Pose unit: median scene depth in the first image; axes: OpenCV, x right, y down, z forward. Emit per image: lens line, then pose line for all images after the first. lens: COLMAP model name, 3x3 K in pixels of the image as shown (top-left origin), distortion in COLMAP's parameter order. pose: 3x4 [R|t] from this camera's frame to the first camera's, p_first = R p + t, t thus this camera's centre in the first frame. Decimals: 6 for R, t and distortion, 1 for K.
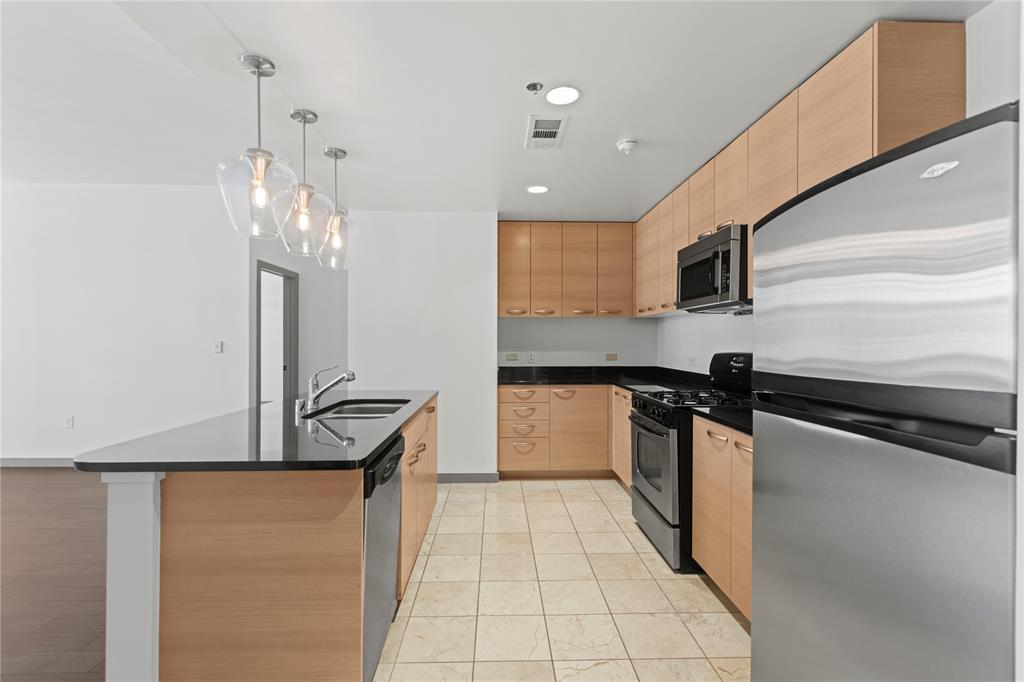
lens RADIAL K [[463.6, 0, 513.3], [0, 463.6, 338.0], [0, 0, 1]] dist [-0.004573, -0.001157]
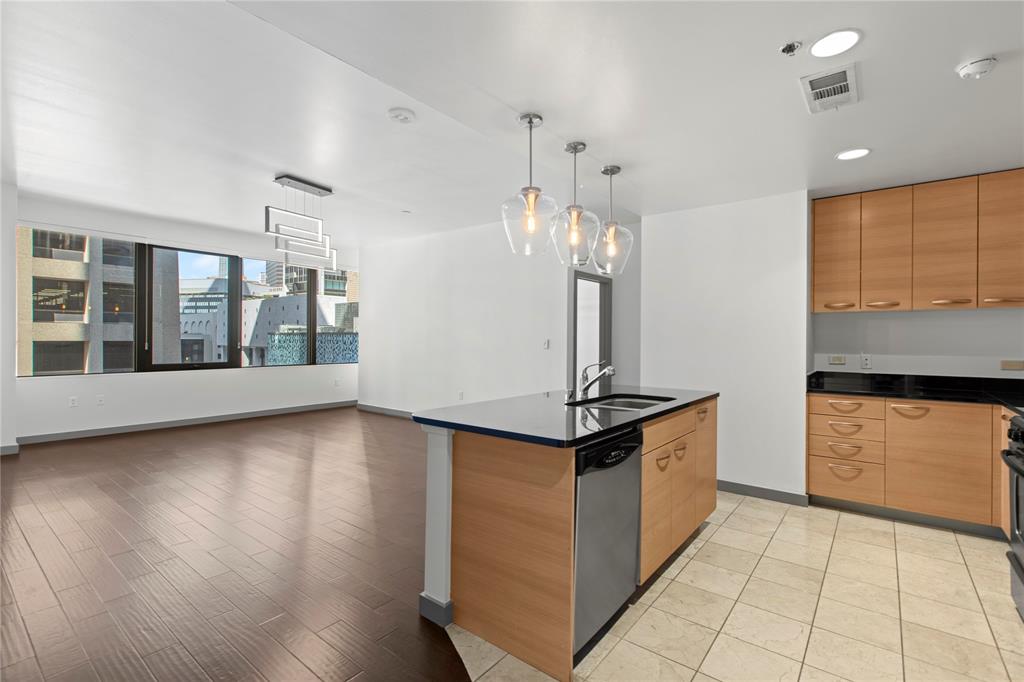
lens RADIAL K [[463.6, 0, 516.6], [0, 463.6, 333.9], [0, 0, 1]] dist [-0.004573, -0.001157]
pose [[0.767623, -0.002657, -0.640896, 0.150264], [-0.002124, 0.999975, -0.006690, 0.000407], [0.640898, 0.006497, 0.767598, 0.006508]]
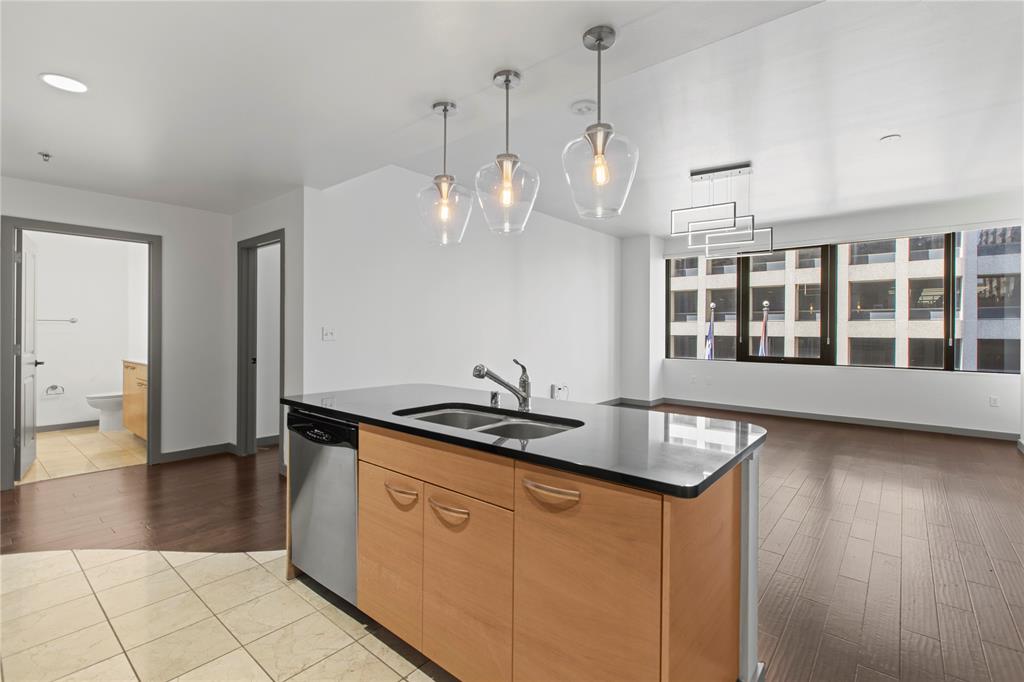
lens RADIAL K [[463.6, 0, 516.8], [0, 463.6, 338.3], [0, 0, 1]] dist [-0.004573, -0.001157]
pose [[-0.660139, 0.007895, -0.751102, 0.166025], [-0.001887, 0.999924, 0.012169, 0.007821], [0.751141, 0.009451, -0.660074, 1.286042]]
